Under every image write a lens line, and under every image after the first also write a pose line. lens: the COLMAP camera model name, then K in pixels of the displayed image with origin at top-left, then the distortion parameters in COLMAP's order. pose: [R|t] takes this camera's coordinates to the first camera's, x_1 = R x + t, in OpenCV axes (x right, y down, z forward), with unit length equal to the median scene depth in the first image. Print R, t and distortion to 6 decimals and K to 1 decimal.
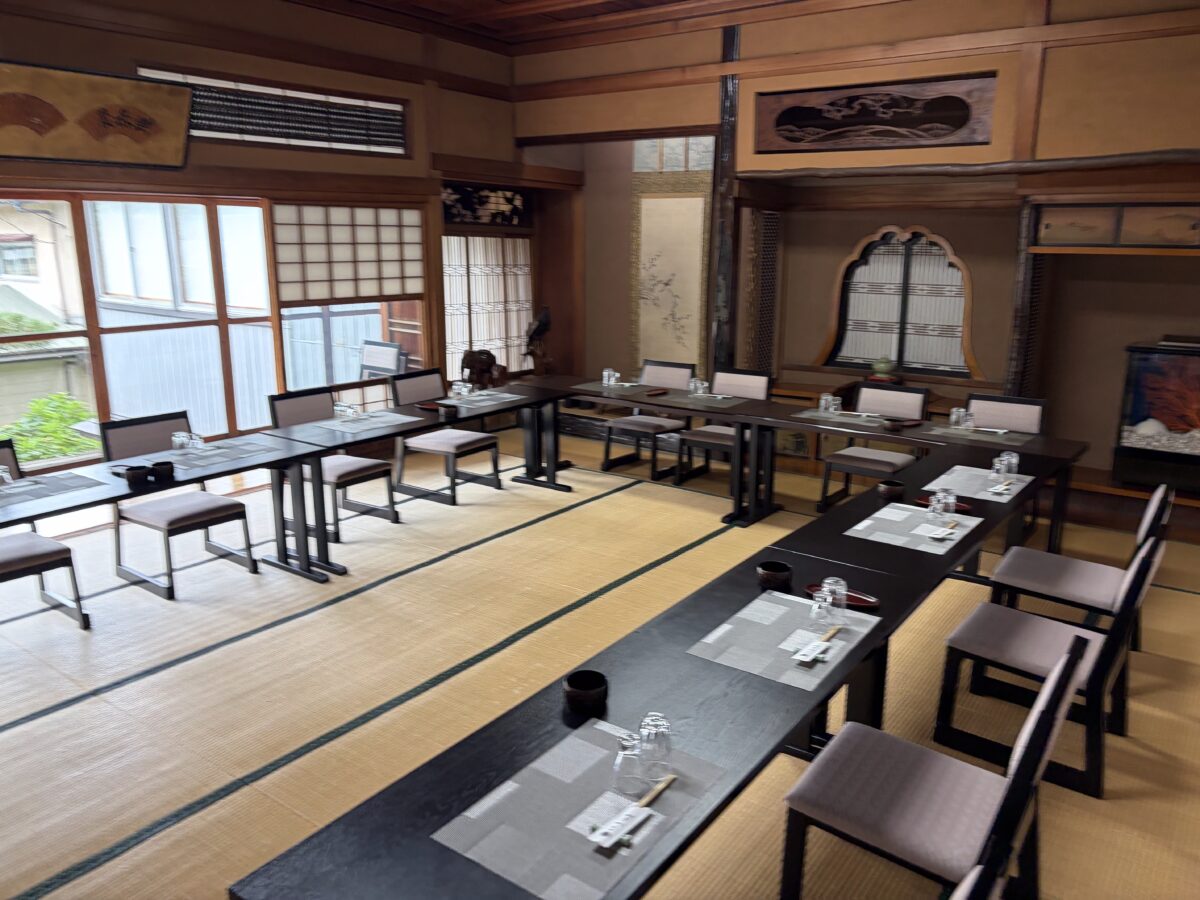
lens RADIAL K [[906.8, 0, 600.5], [0, 906.8, 453.1], [0, 0, 1]] dist [0.007759, -0.004433]
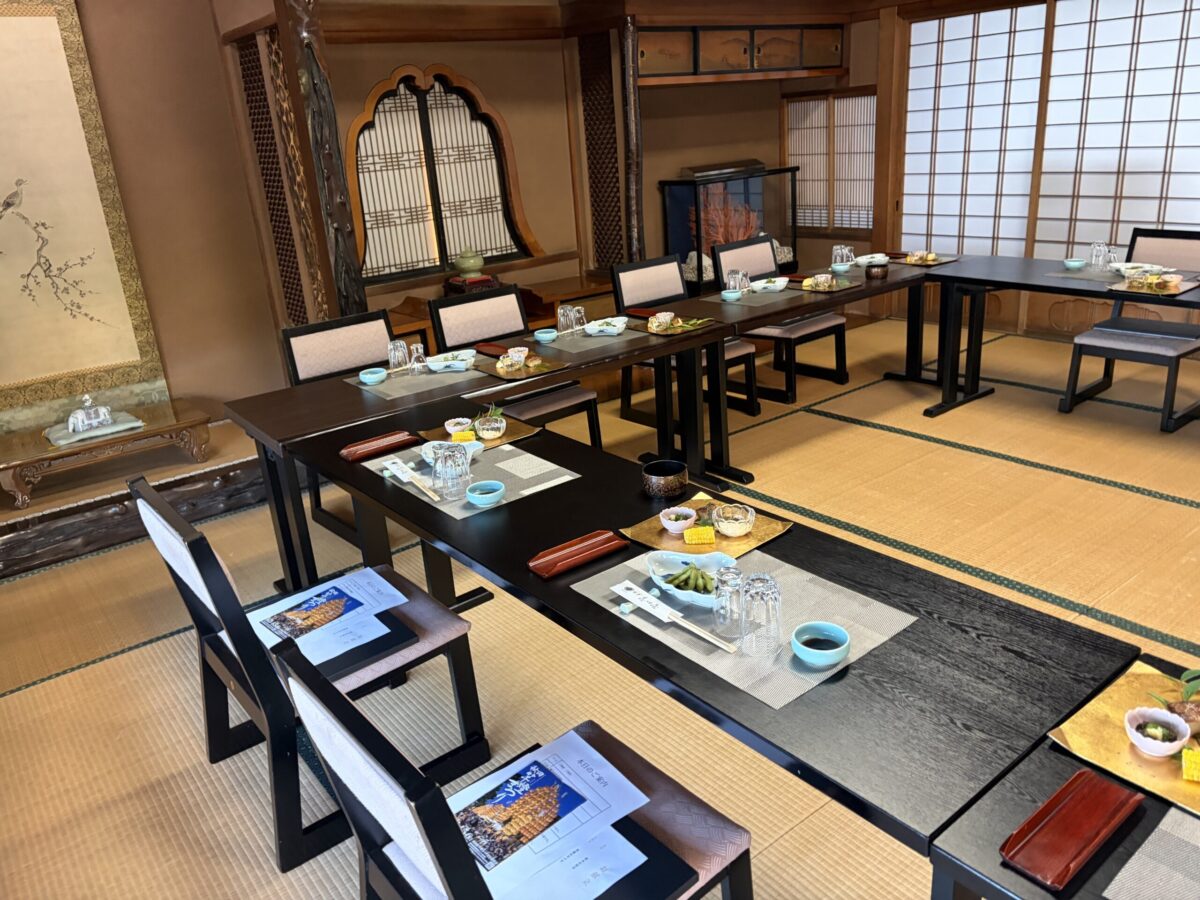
lens RADIAL K [[906.8, 0, 600.6], [0, 906.8, 448.6], [0, 0, 1]] dist [0.007759, -0.004433]
pose [[0.275217, -0.349178, 0.895729, -0.361972], [0.296603, 0.917099, 0.266375, -0.116970], [-0.914485, 0.192365, 0.355968, 0.643843]]
